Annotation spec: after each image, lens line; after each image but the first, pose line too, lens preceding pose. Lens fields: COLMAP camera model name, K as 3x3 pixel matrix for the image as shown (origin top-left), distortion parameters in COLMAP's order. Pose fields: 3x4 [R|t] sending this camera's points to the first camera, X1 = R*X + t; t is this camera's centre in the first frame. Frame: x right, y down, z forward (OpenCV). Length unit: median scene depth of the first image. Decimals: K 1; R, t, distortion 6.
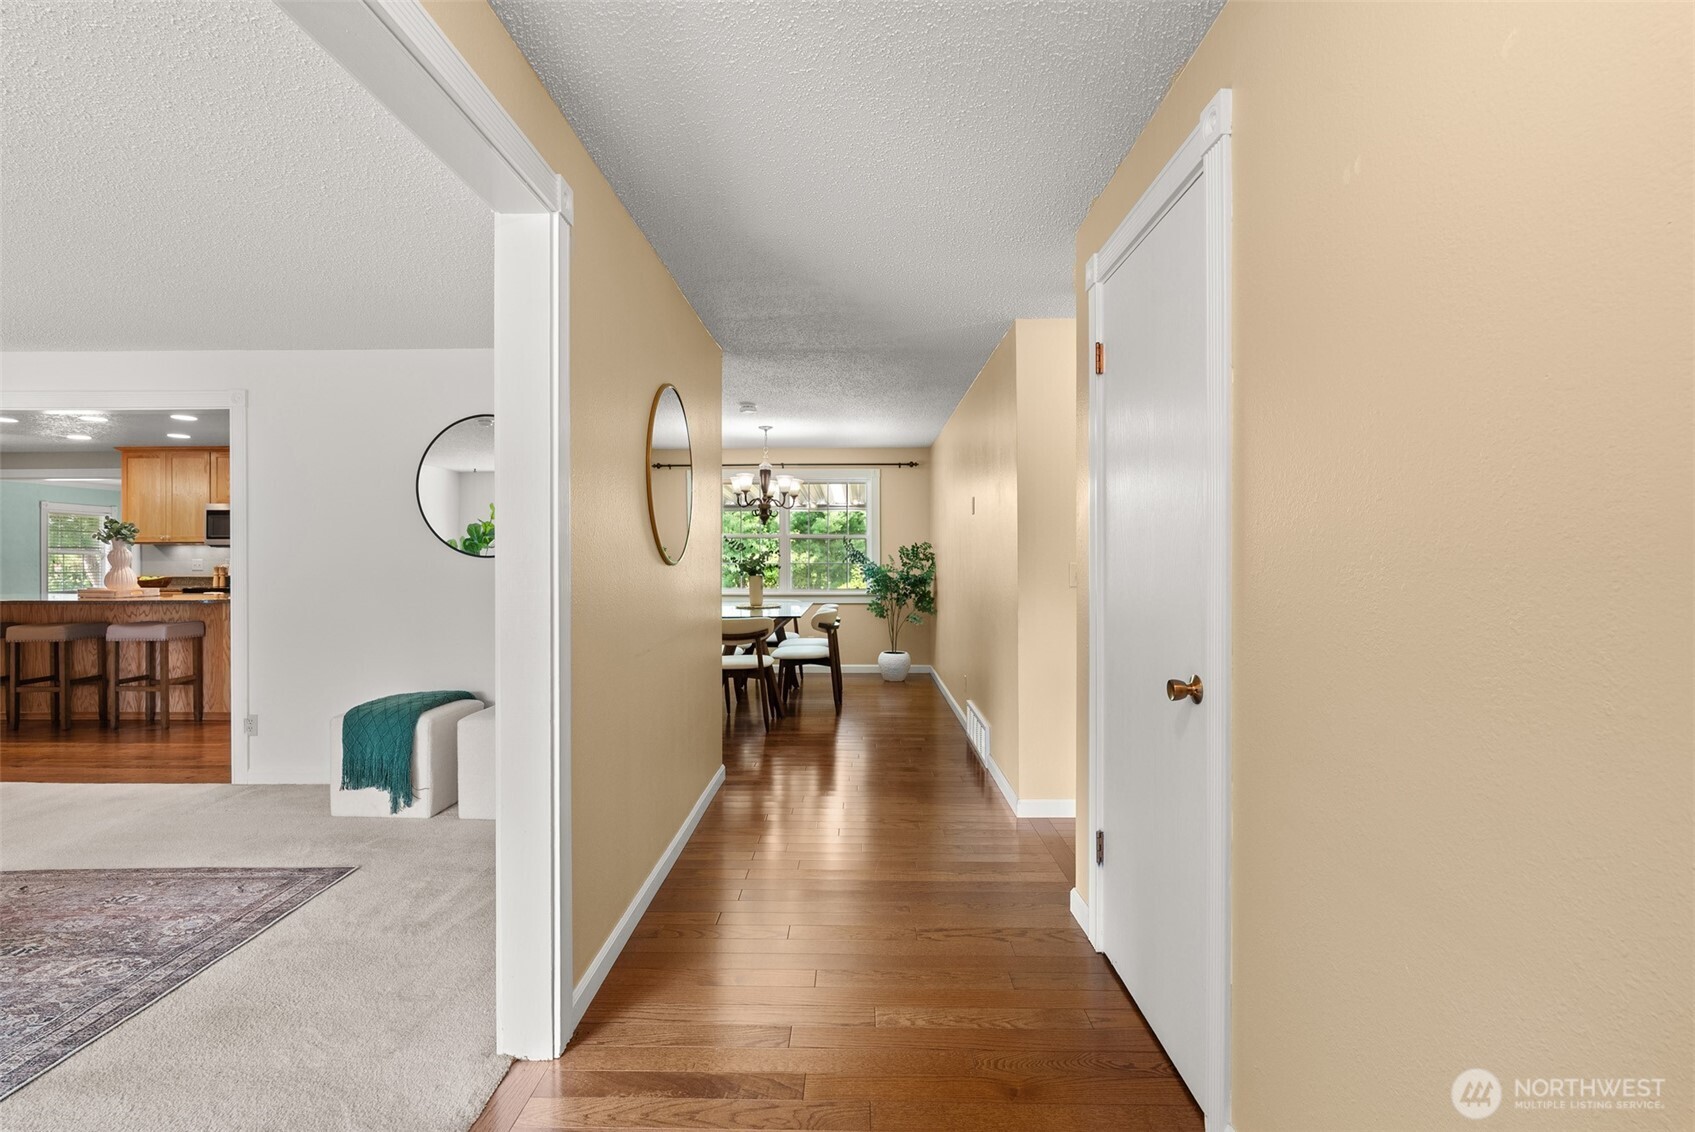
lens RADIAL K [[775.5, 0, 846.6], [0, 775.5, 558.8], [0, 0, 1]] dist [0.001184, 0.001703]
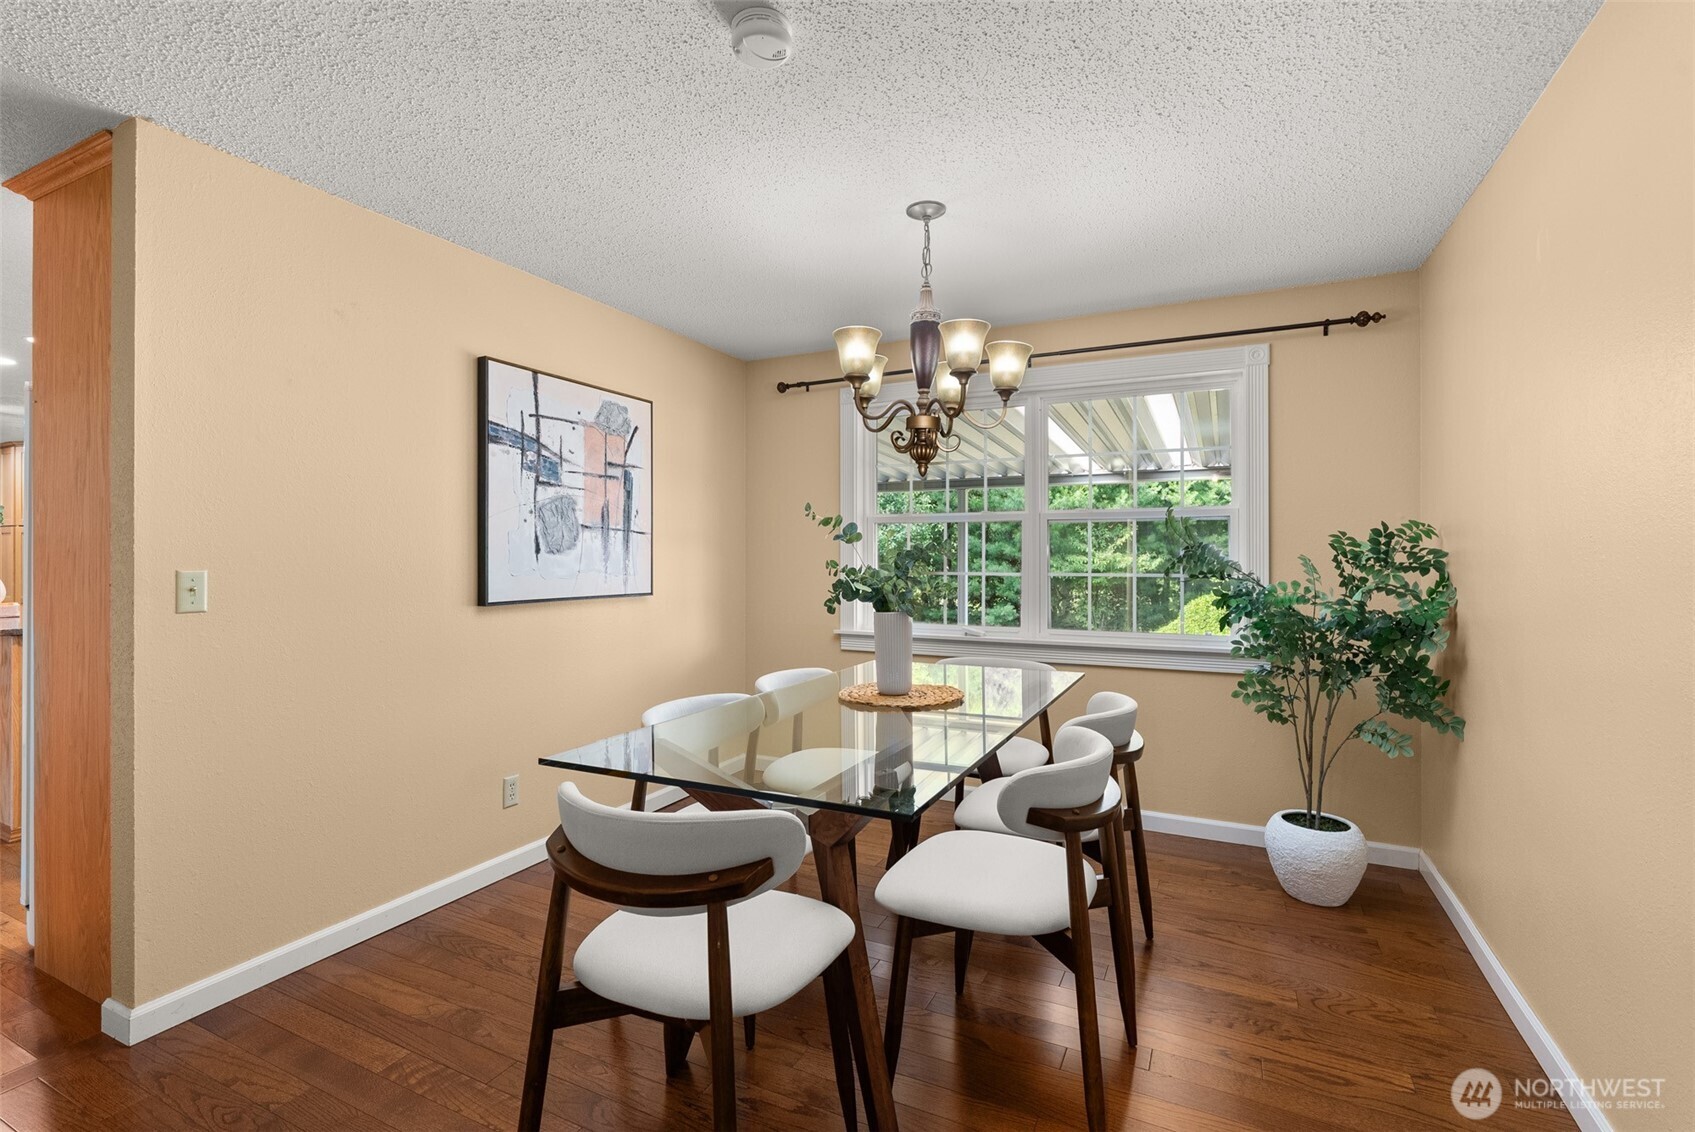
lens RADIAL K [[775.5, 0, 847.5], [0, 775.5, 560.1], [0, 0, 1]] dist [0.001184, 0.001703]
pose [[0.905375, 0.000076, -0.424613, 0.017091], [-0.000820, 0.999998, -0.001571, -0.002352], [0.424612, 0.001771, 0.905373, 0.579253]]
